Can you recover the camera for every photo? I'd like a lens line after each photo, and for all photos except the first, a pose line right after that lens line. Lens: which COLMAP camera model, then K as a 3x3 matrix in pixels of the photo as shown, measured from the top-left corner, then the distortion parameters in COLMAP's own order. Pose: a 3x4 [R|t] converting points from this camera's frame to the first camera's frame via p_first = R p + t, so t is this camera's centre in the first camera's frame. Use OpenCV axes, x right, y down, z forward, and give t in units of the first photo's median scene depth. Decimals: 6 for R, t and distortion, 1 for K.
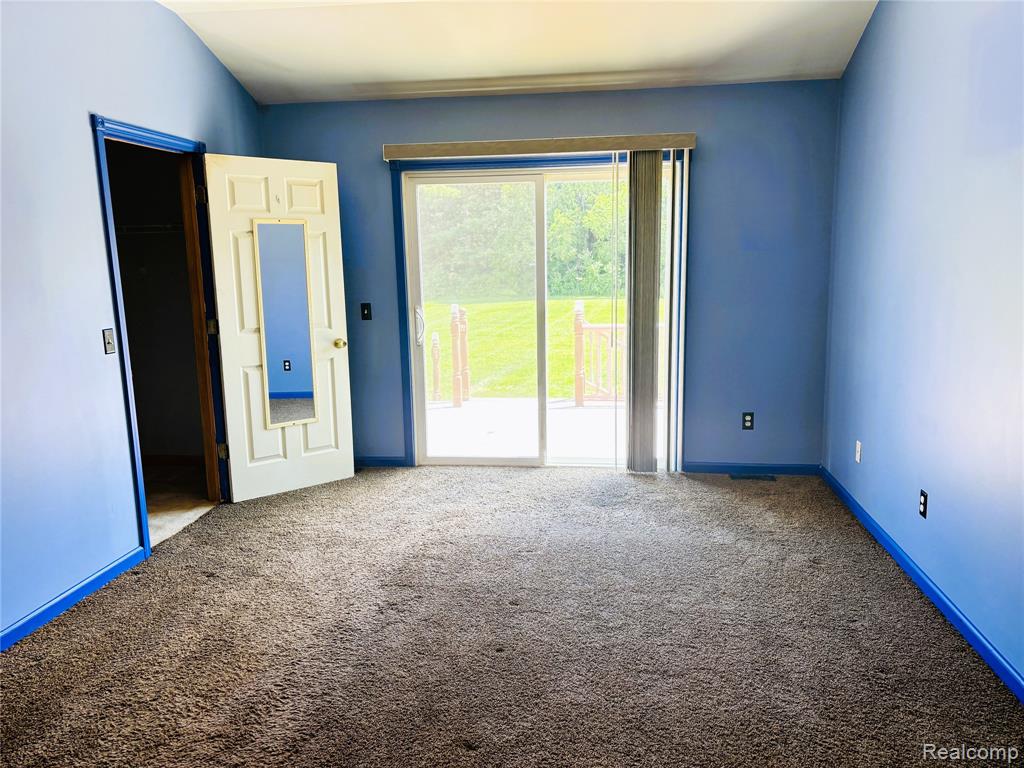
lens RADIAL K [[777.1, 0, 517.6], [0, 777.1, 386.8], [0, 0, 1]] dist [0.067385, -0.073765]
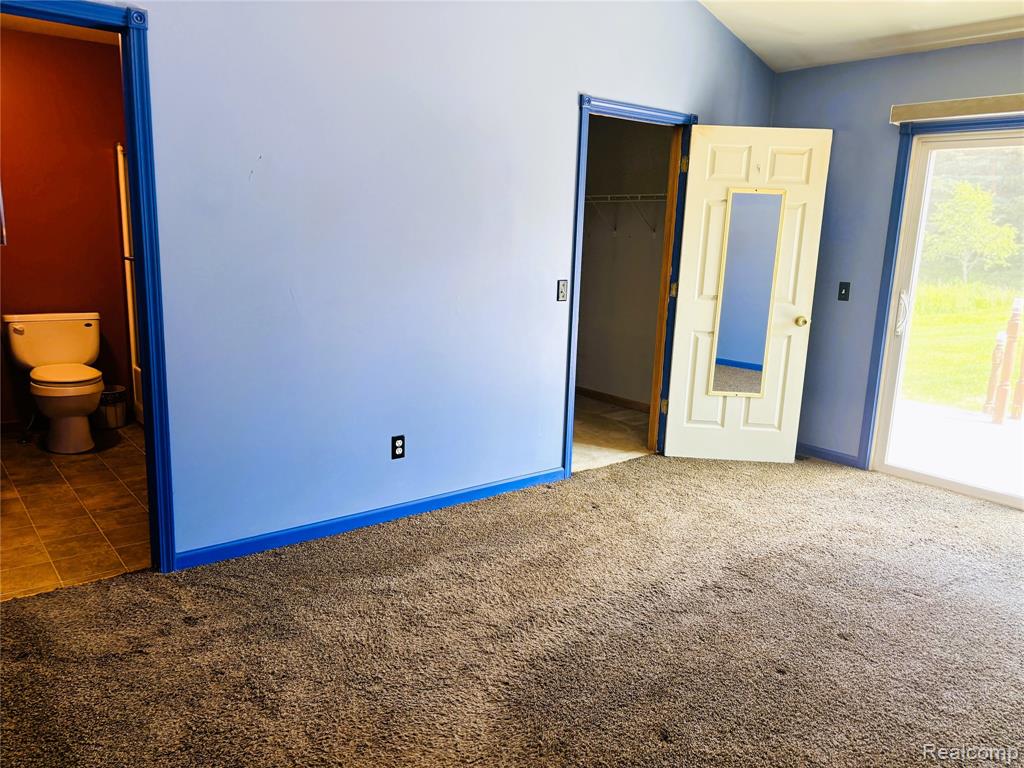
lens RADIAL K [[777.1, 0, 517.6], [0, 777.1, 386.8], [0, 0, 1]] dist [0.067385, -0.073765]
pose [[0.729972, 0.186326, -0.657589, 0.175394], [-0.165641, 0.981669, 0.094279, -0.011492], [0.663101, 0.040103, 0.747455, 0.069356]]
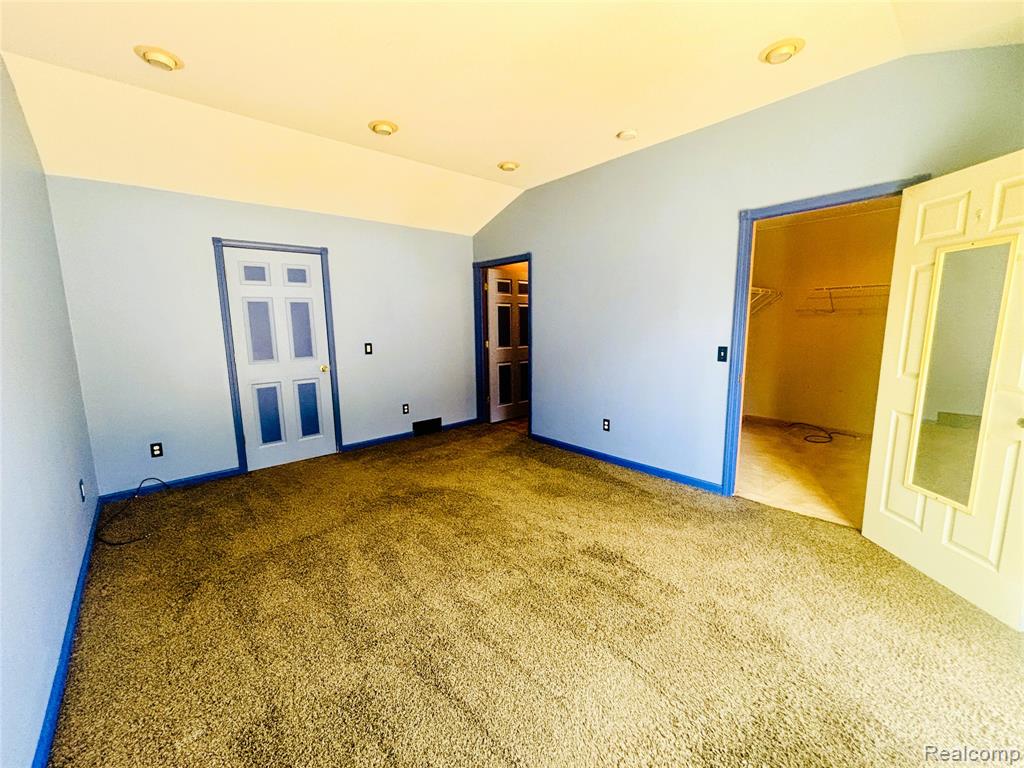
lens RADIAL K [[415.2, 0, 512.0], [0, 415.2, 384.0], [0, 0, 1]] dist [0.000838, -0.000089]
pose [[-0.643285, 0.140033, -0.752712, 0.322910], [-0.106966, 0.957052, 0.269463, -0.142700], [0.758118, 0.253856, -0.600678, 0.948176]]
